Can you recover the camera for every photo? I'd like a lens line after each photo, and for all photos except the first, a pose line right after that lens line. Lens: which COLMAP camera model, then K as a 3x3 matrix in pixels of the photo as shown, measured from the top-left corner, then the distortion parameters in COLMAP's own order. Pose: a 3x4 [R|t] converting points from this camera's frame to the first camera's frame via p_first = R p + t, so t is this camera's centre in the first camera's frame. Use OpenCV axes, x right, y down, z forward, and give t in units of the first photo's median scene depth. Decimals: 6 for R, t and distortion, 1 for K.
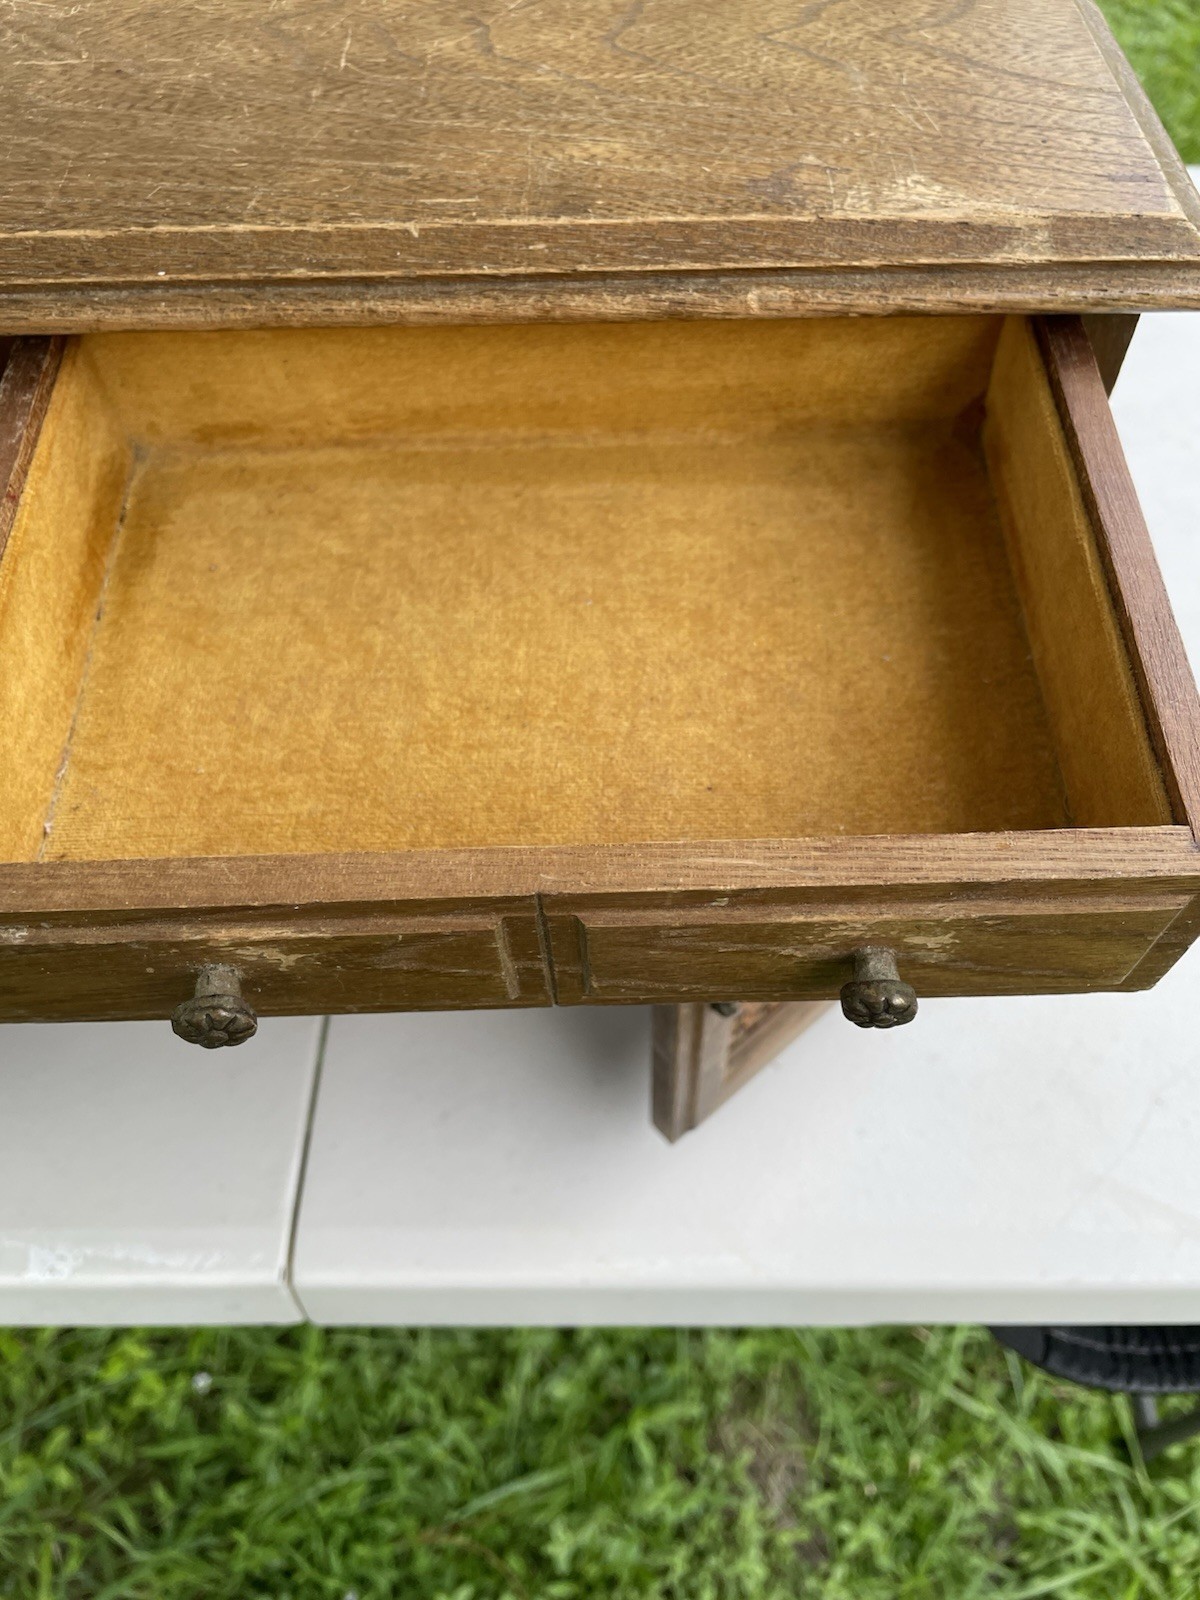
lens RADIAL K [[1273.8, 0, 600.0], [0, 1273.8, 800.0], [0, 0, 1]] dist [0.054501, -0.109165]
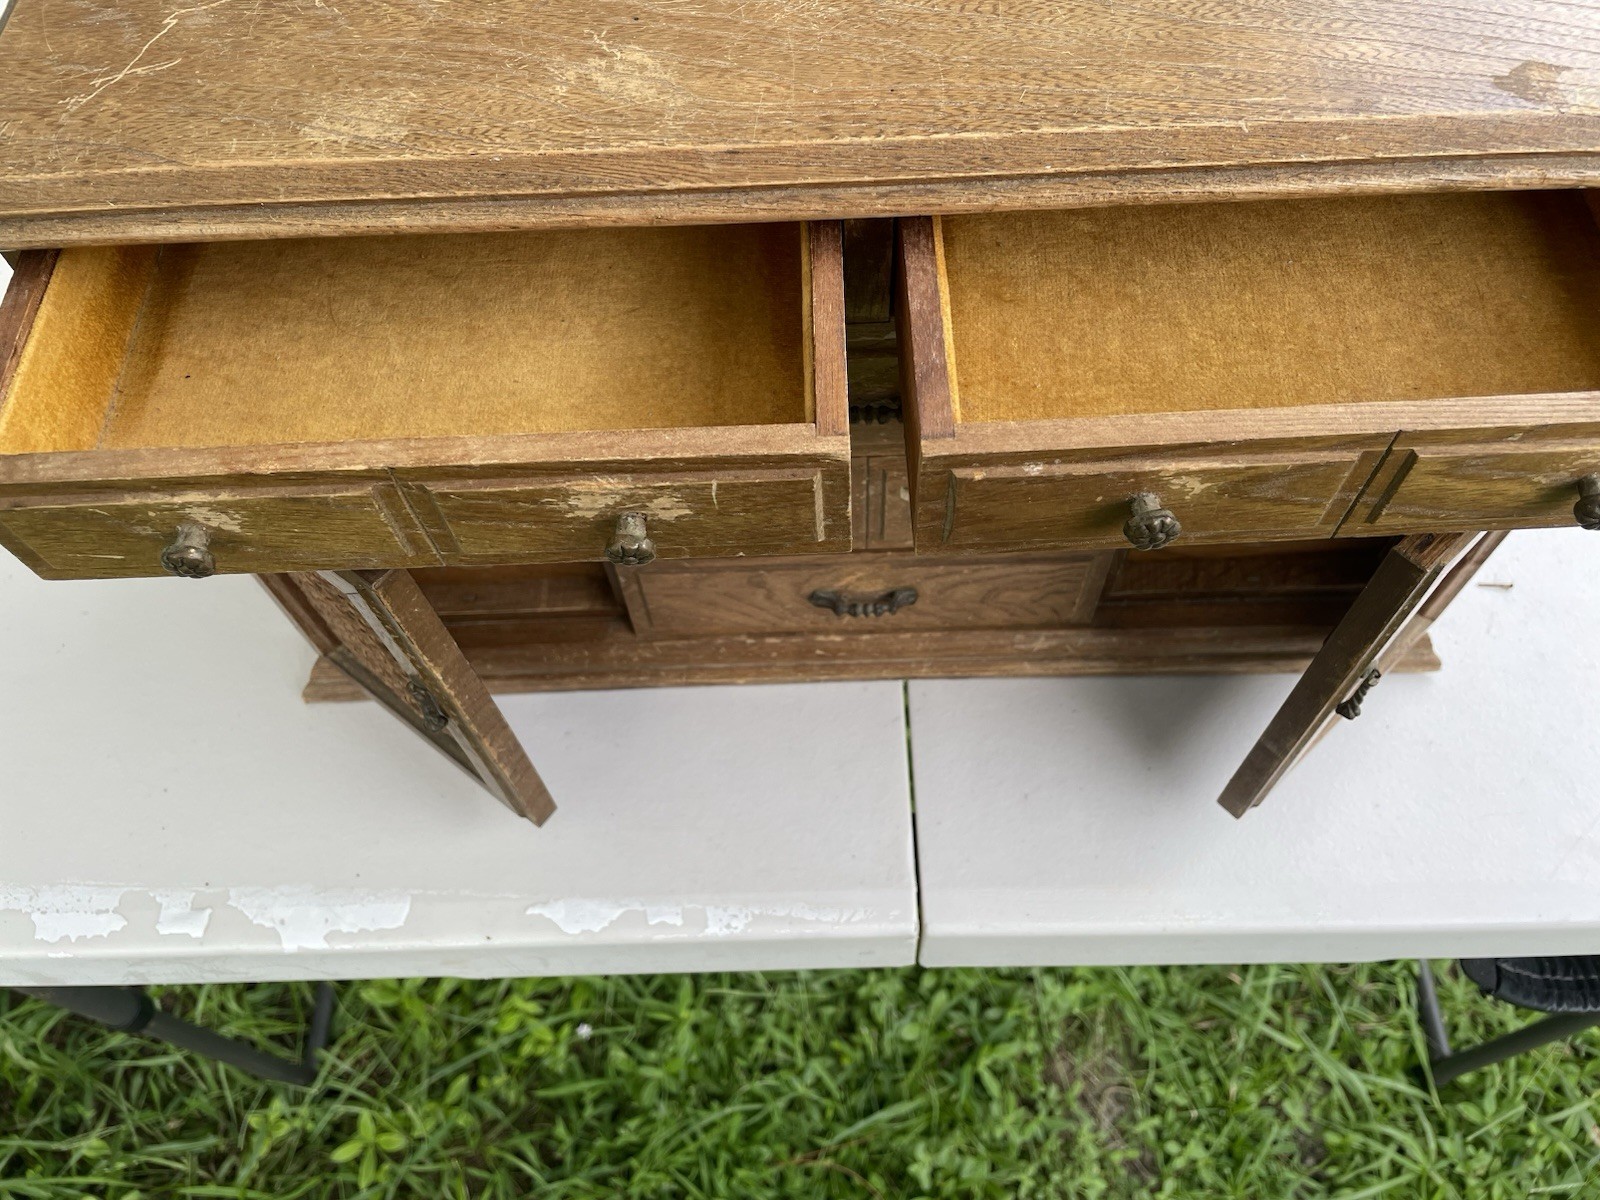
lens RADIAL K [[1259.9, 0, 800.0], [0, 1259.9, 600.0], [0, 0, 1]] dist [0.073869, -0.125053]
pose [[0.999761, -0.020716, -0.006951, -0.115064], [0.021289, 0.995131, 0.096235, -0.020609], [0.004924, -0.096360, 0.995334, -0.061226]]
